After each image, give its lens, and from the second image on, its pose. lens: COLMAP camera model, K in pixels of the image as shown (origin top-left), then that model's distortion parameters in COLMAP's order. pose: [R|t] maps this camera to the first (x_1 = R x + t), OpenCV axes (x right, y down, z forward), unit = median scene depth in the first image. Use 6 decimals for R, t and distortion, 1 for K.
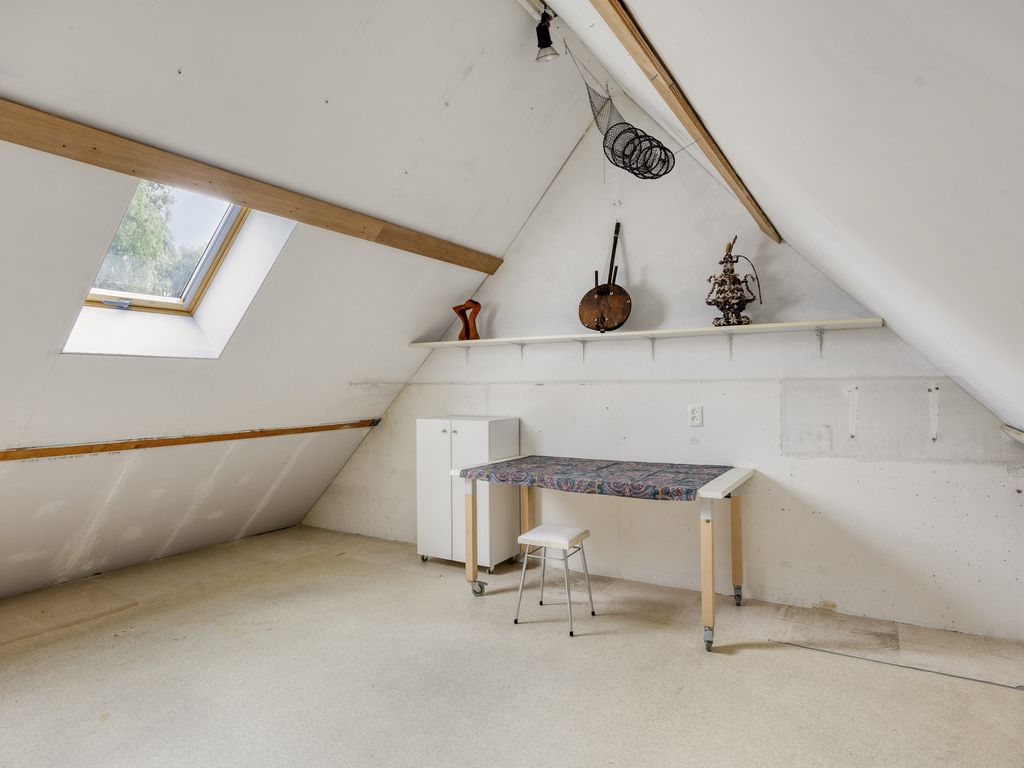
lens RADIAL K [[614.5, 0, 526.2], [0, 614.5, 380.8], [0, 0, 1]] dist [-0.003880, 0.000240]
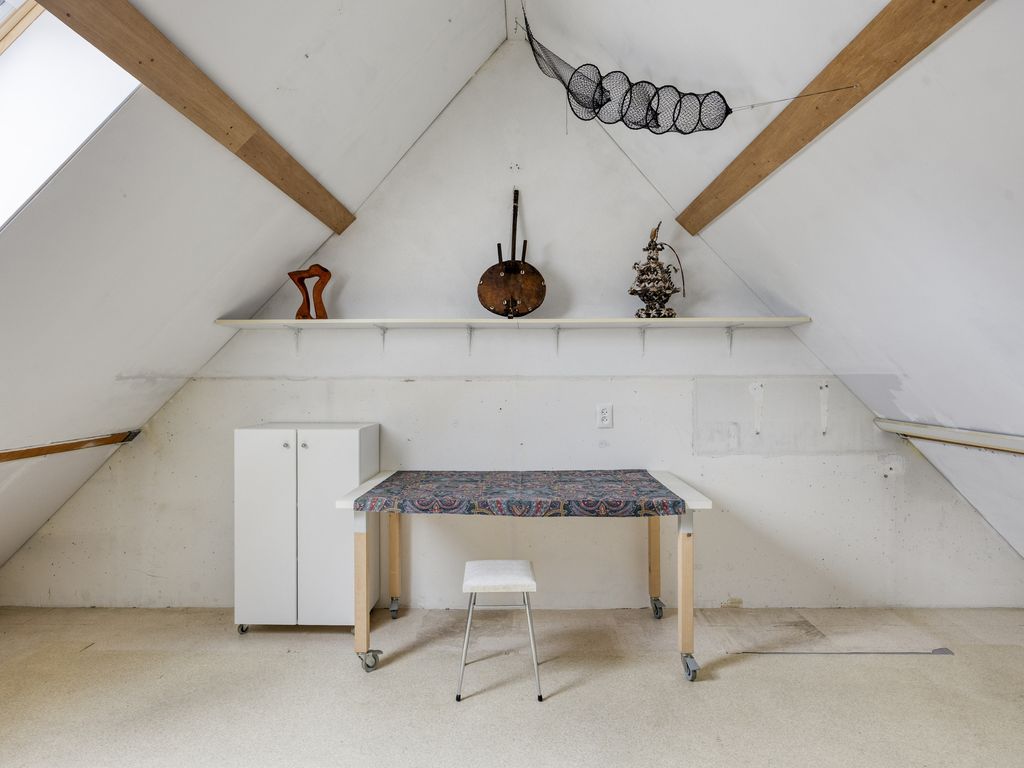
lens RADIAL K [[614.5, 0, 526.2], [0, 614.5, 380.8], [0, 0, 1]] dist [-0.003880, 0.000240]
pose [[0.864640, 0.006122, 0.502355, -0.279727], [-0.007861, 0.999968, 0.001344, 0.004711], [-0.502330, -0.005111, 0.864661, 0.275435]]
